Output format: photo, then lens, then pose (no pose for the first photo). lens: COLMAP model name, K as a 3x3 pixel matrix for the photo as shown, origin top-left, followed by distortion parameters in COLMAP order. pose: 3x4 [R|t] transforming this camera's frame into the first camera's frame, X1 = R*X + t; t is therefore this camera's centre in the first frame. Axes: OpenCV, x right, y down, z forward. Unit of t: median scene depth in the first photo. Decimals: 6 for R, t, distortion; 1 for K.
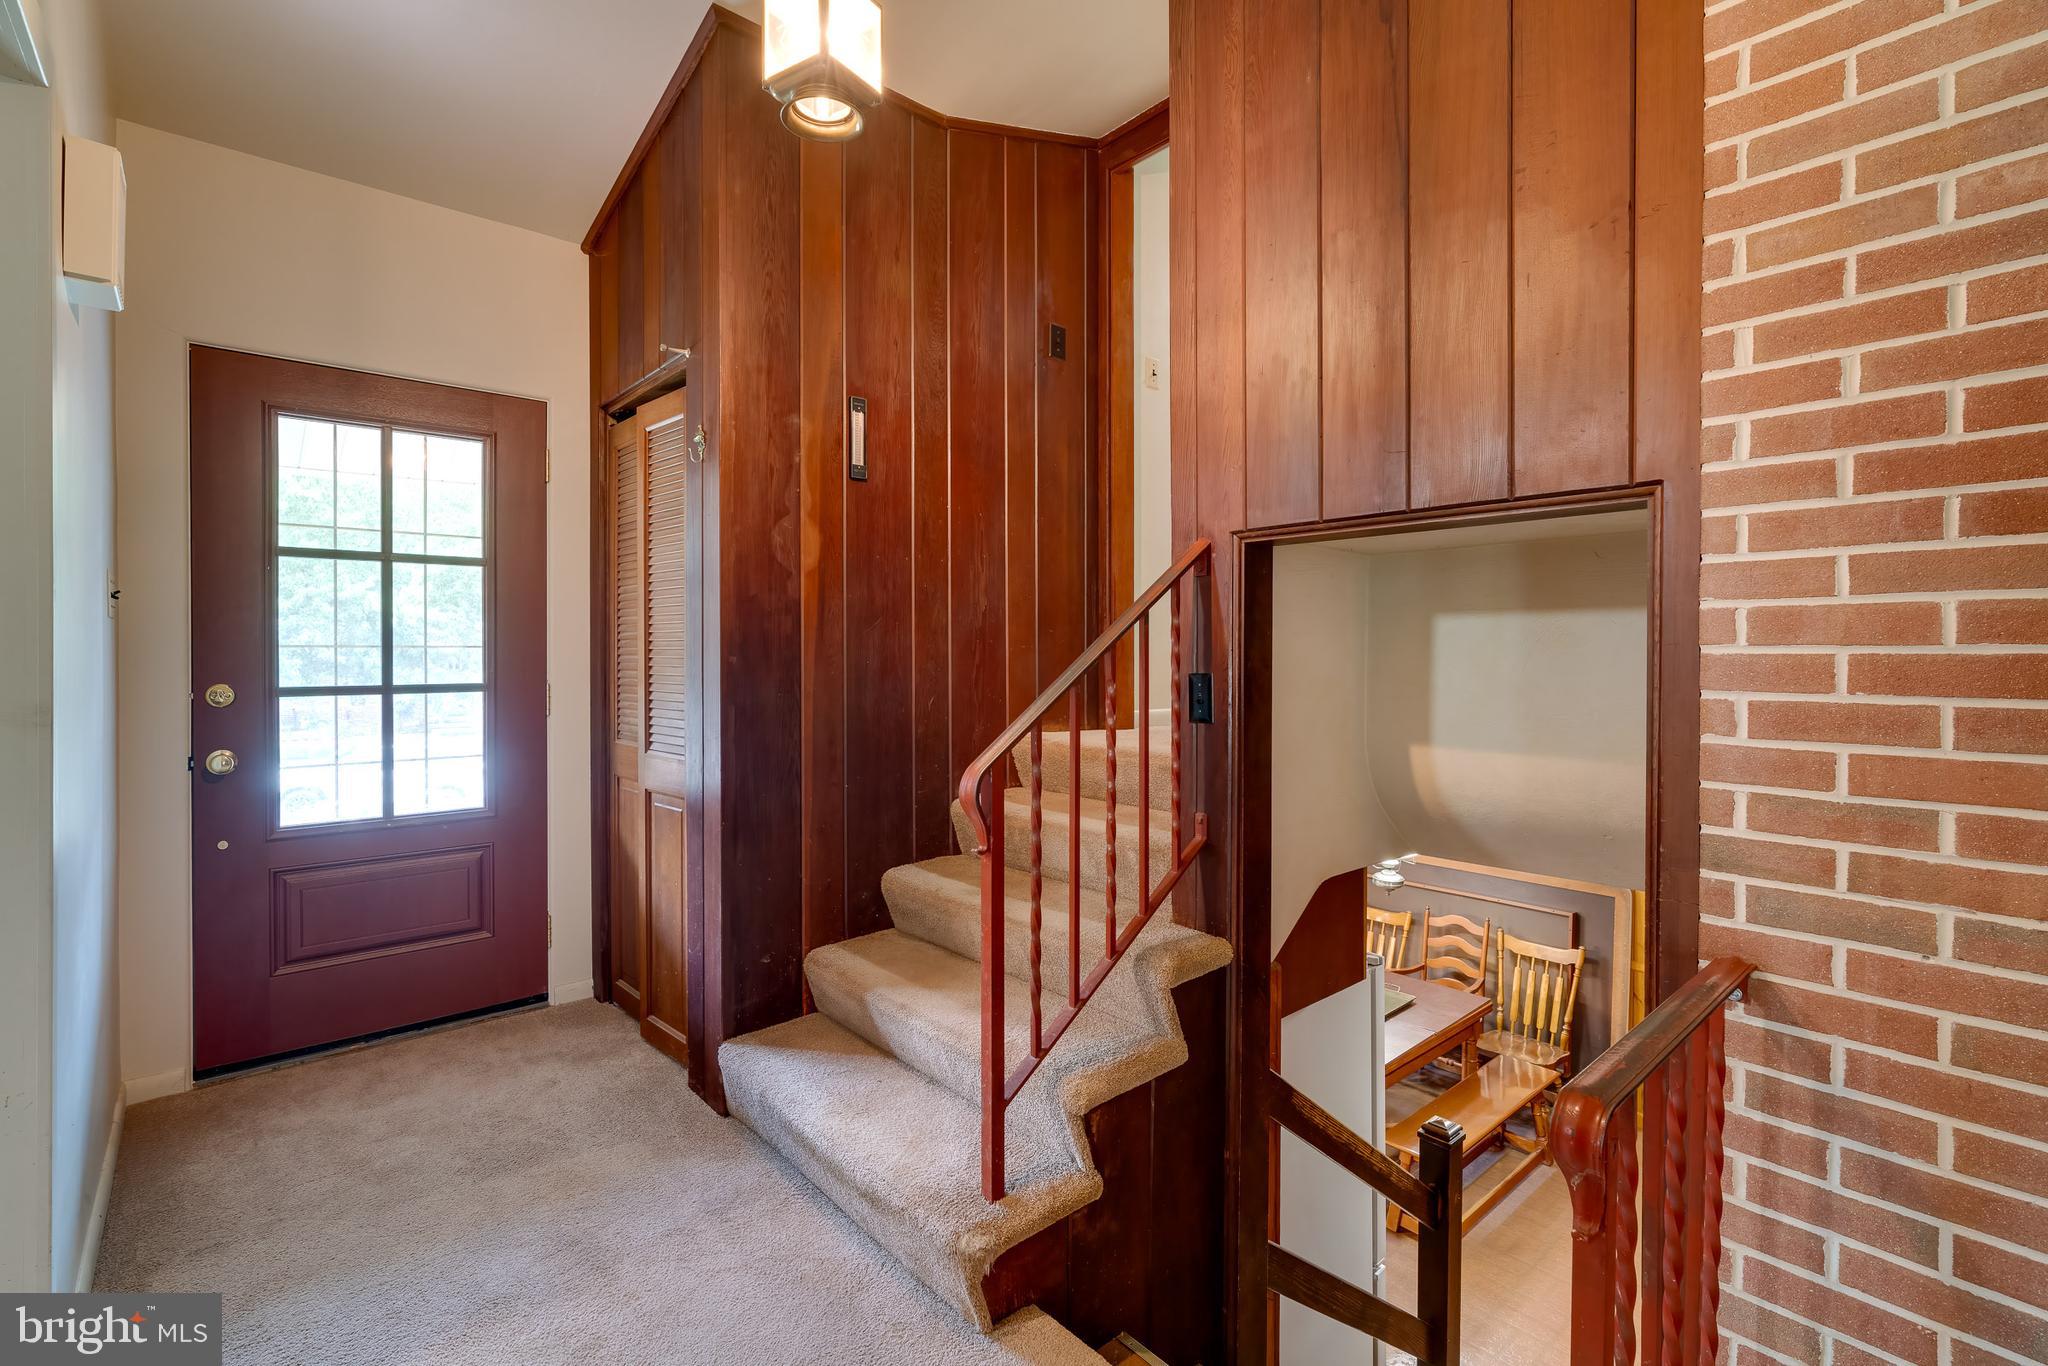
lens RADIAL K [[944.4, 0, 1019.8], [0, 944.4, 659.9], [0, 0, 1]] dist [-0.000925, 0.000106]
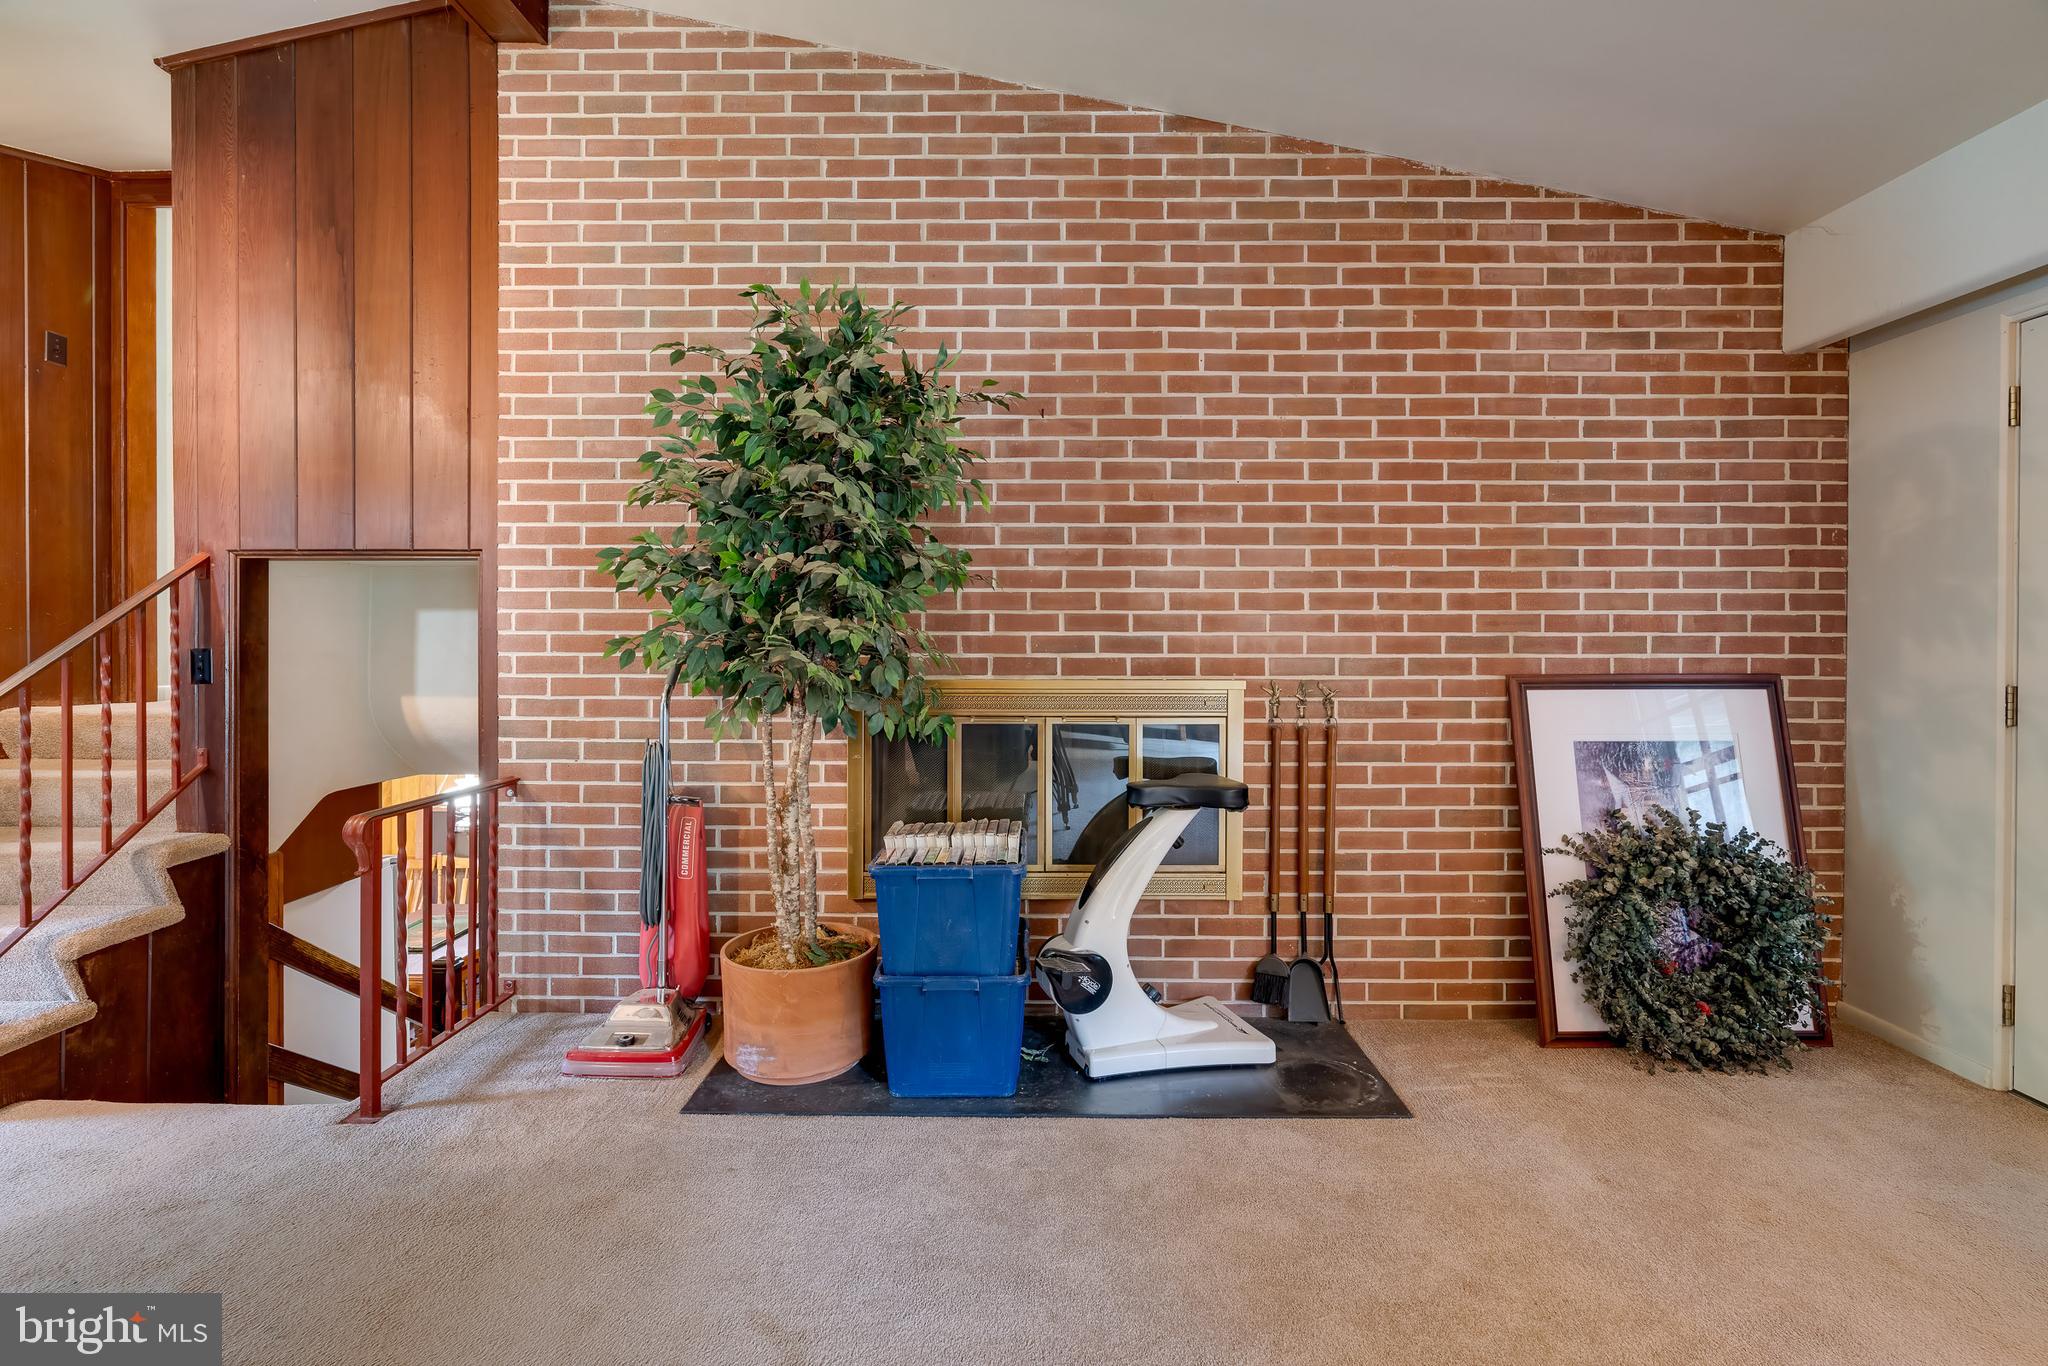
lens RADIAL K [[929.4, 0, 1062.3], [0, 929.4, 634.0], [0, 0, 1]] dist [-0.004718, 0.000275]
pose [[0.655582, -0.001504, 0.755123, -0.008868], [0.005243, 0.999983, -0.002560, 0.003459], [-0.755106, 0.005637, 0.655578, -0.987222]]
